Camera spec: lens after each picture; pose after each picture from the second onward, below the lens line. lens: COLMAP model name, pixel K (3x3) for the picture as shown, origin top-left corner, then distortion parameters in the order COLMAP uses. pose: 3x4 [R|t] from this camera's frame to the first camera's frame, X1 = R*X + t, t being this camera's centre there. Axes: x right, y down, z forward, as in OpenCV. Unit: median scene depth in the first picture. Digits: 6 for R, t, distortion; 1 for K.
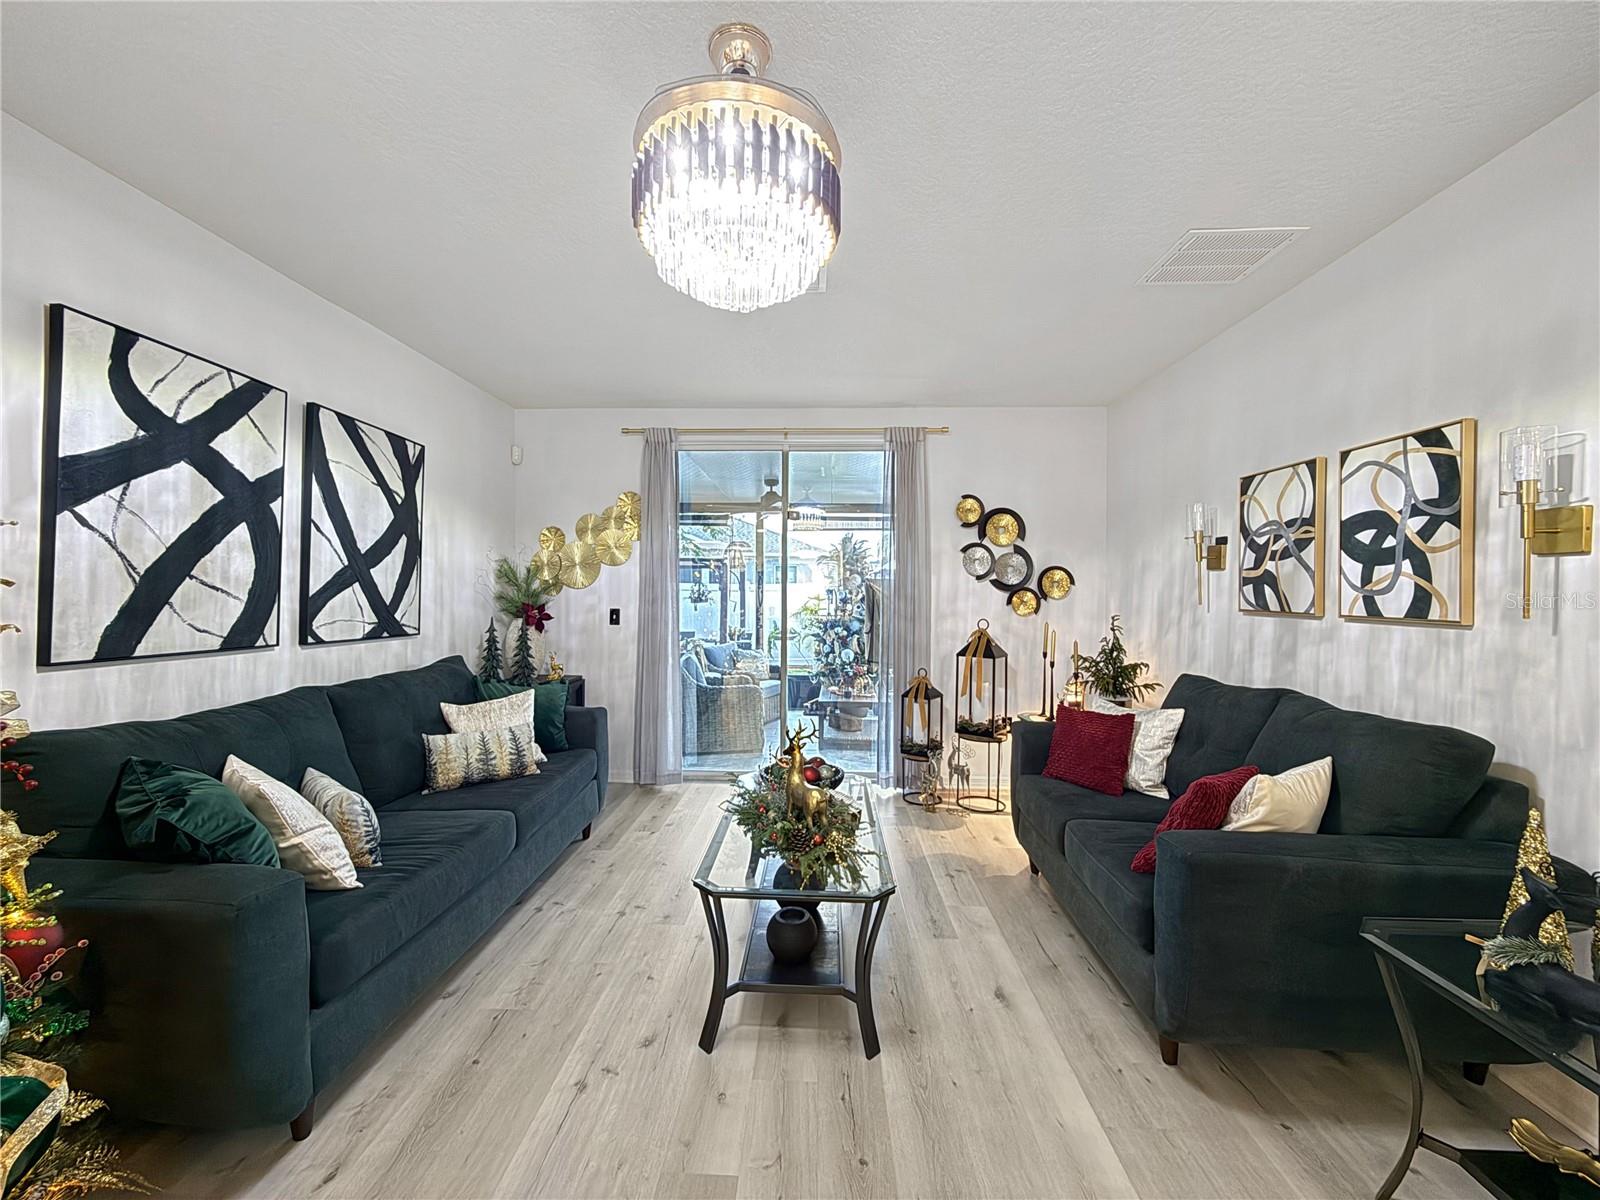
lens RADIAL K [[643.8, 0, 800.0], [0, 643.8, 600.0], [0, 0, 1]] dist [0.000783, 0.000046]
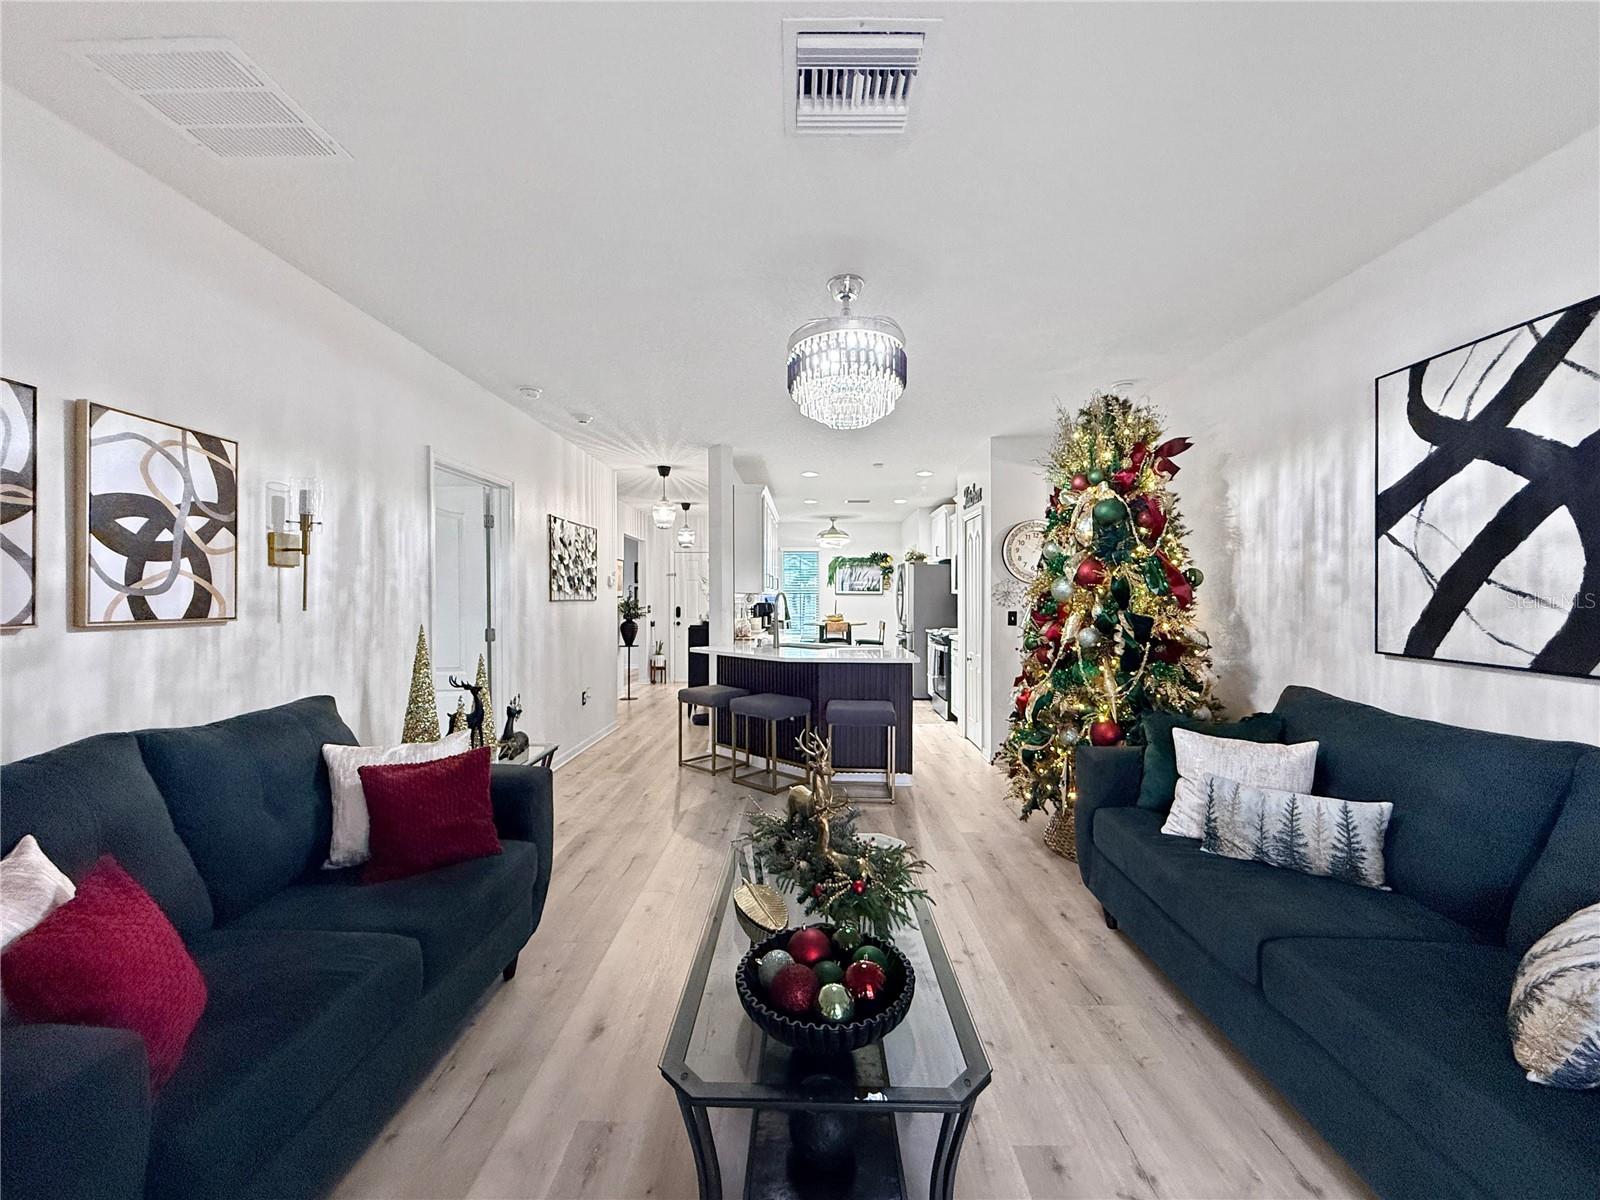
lens RADIAL K [[635.8, 0, 800.0], [0, 635.8, 600.0], [0, 0, 1]] dist [-0.002117, -0.000370]
pose [[-0.999733, -0.004858, -0.022600, 0.038846], [-0.005337, 0.999761, 0.021179, -0.020706], [0.022492, 0.021294, -0.999520, 1.633189]]
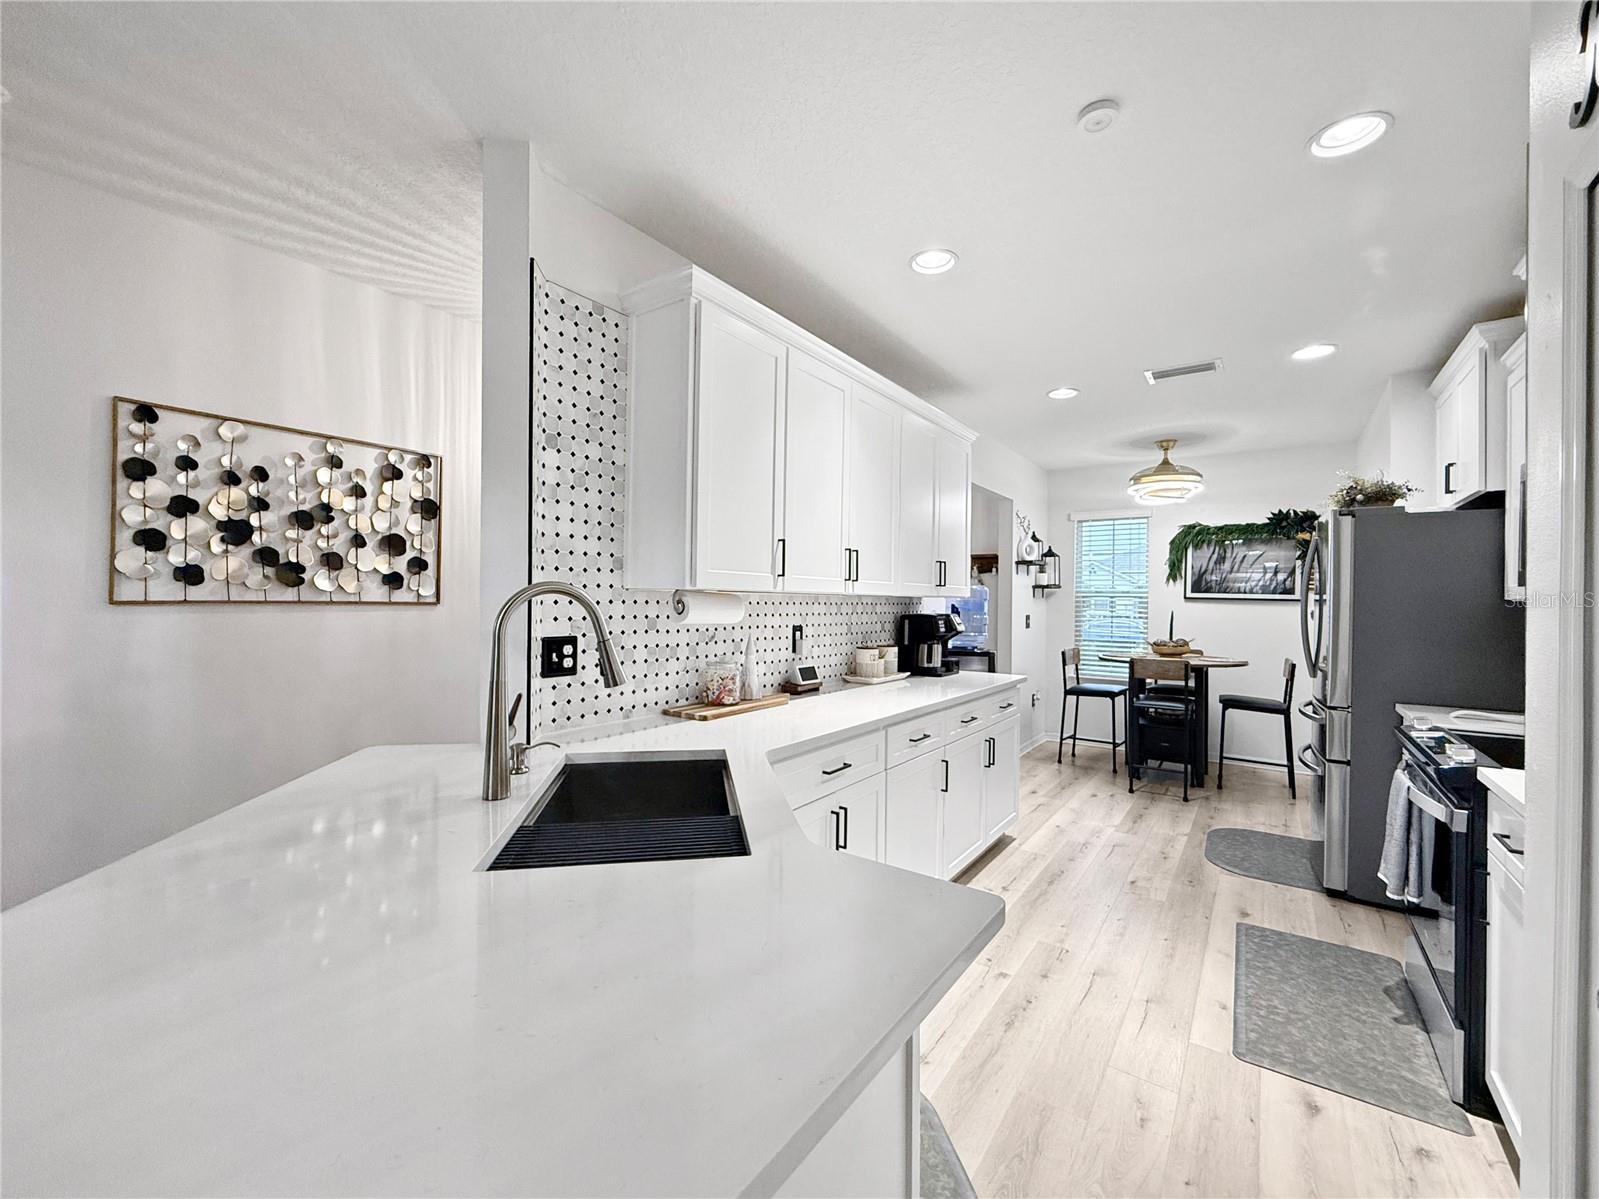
lens RADIAL K [[658.8, 0, 799.5], [0, 658.8, 599.5], [0, 0, 1]] dist [-0.000496, -0.000247]
pose [[-0.836276, -0.017733, 0.548022, -0.445072], [-0.008600, 0.999778, 0.019226, -0.000933], [-0.548241, 0.011365, -0.836243, -0.108266]]
